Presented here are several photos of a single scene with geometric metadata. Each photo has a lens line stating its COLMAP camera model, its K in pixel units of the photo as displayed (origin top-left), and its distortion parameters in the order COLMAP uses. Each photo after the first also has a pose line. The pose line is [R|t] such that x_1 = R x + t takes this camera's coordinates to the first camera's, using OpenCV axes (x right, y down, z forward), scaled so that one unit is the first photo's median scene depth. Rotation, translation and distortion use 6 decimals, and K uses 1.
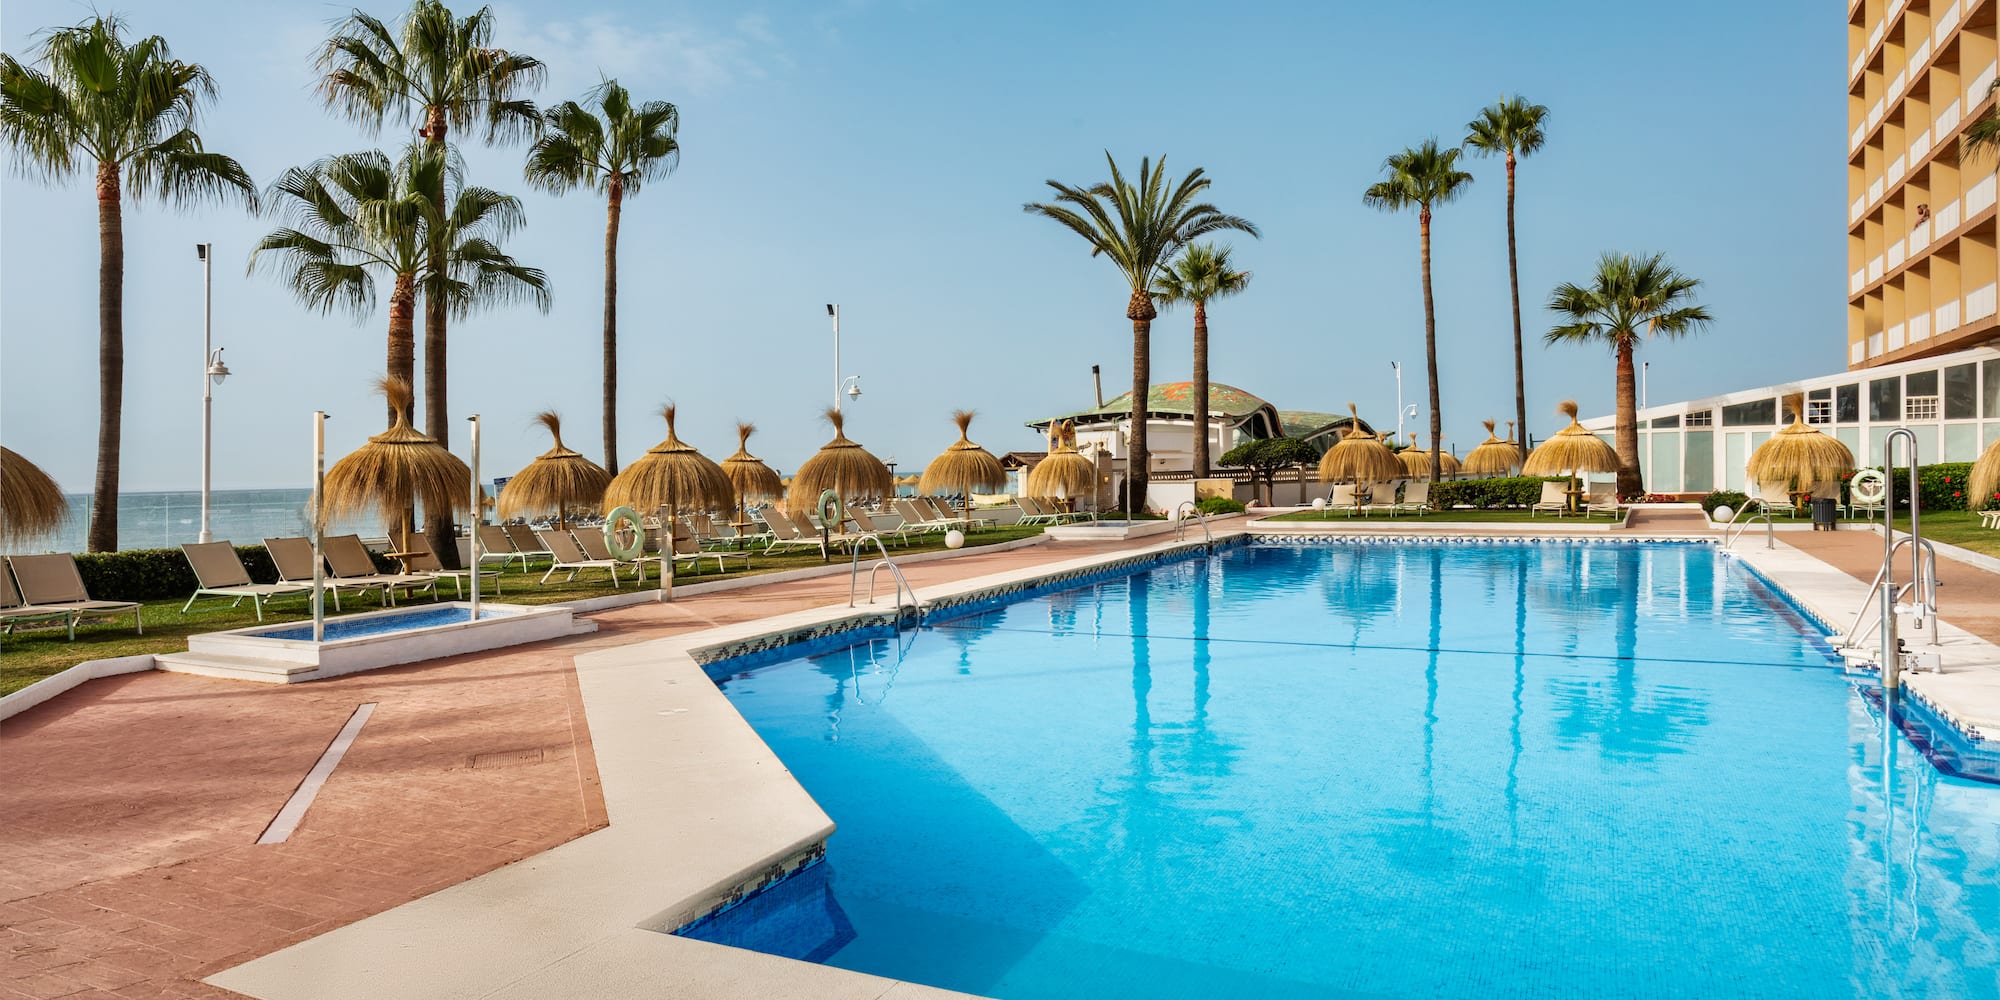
lens RADIAL K [[1245.6, 0, 985.5], [0, 1245.6, 494.7], [0, 0, 1]] dist [-0.023313, 0.000749]
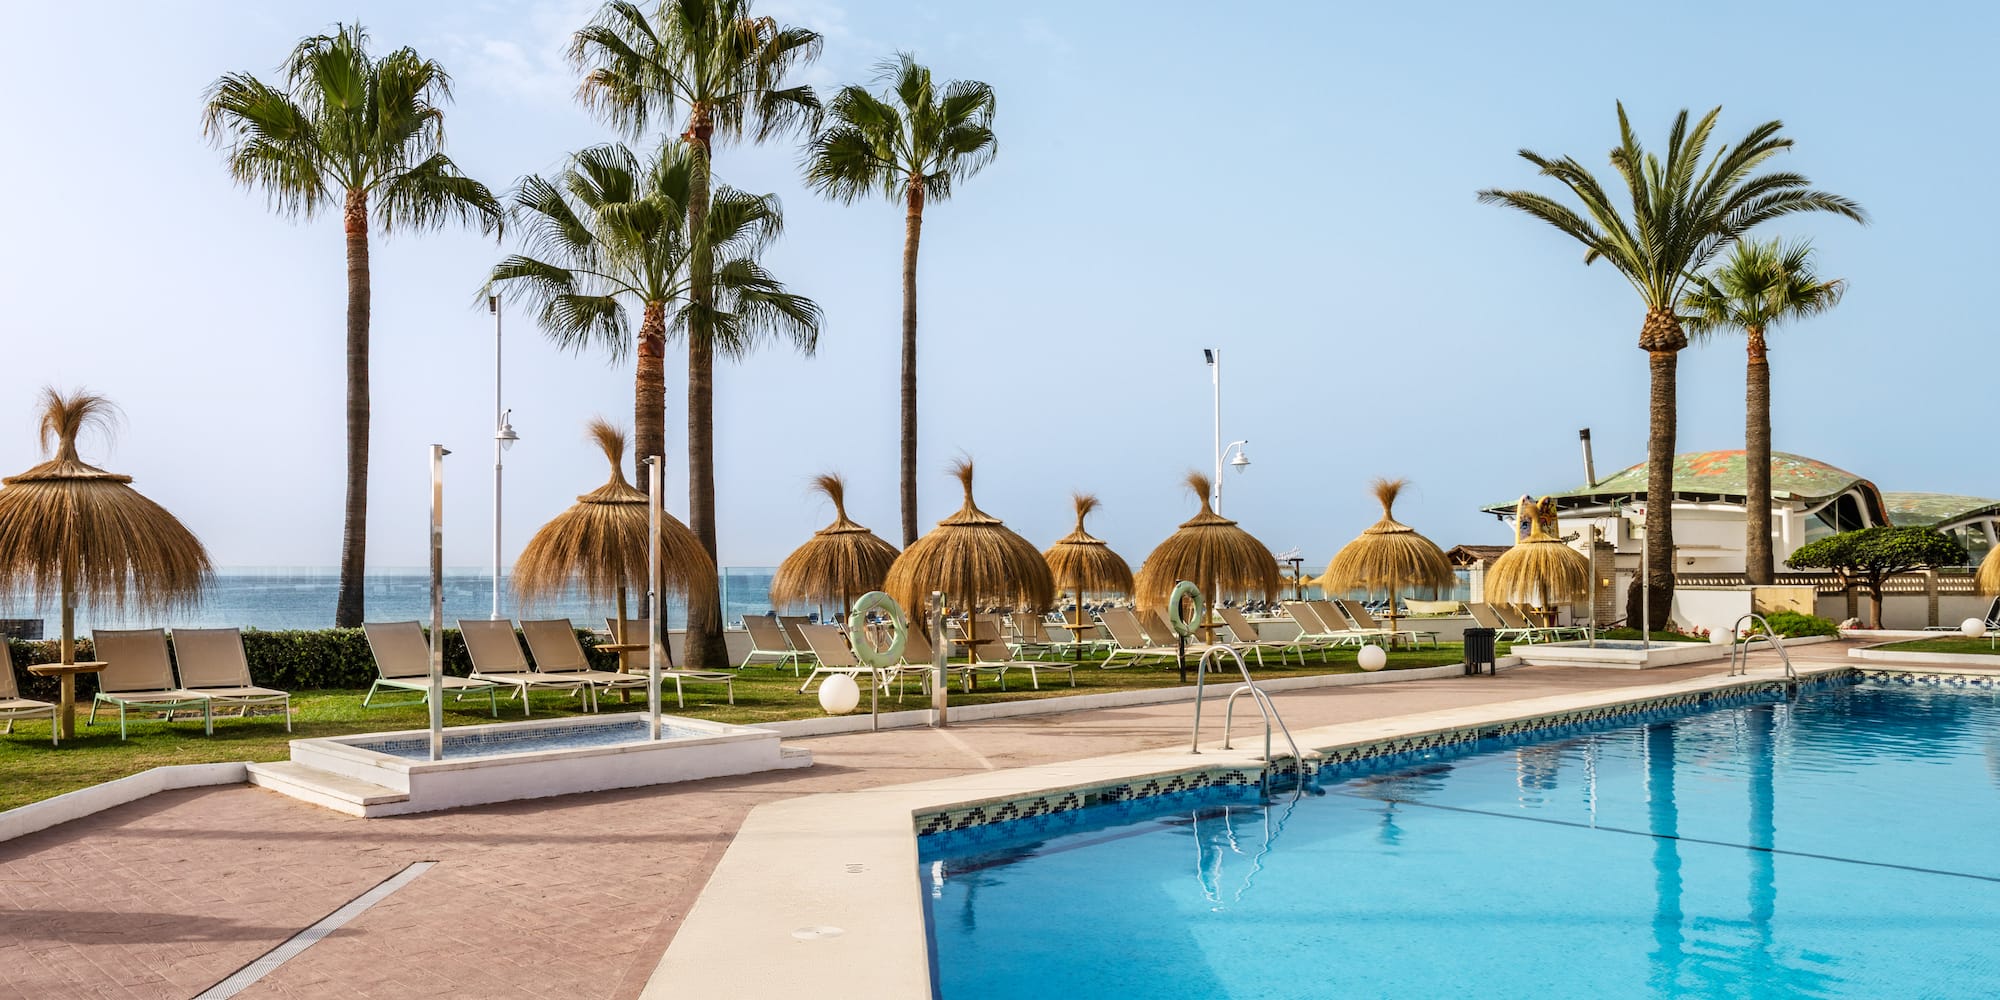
lens RADIAL K [[1462.0, 0, 841.3], [0, 1462.0, 481.7], [0, 0, 1]] dist [-0.000847, 0.007079]
pose [[0.928455, -0.001068, -0.371444, 0.004991], [-0.027533, 0.997047, -0.071687, 0.004942], [0.370423, 0.076785, 0.925684, 0.138556]]
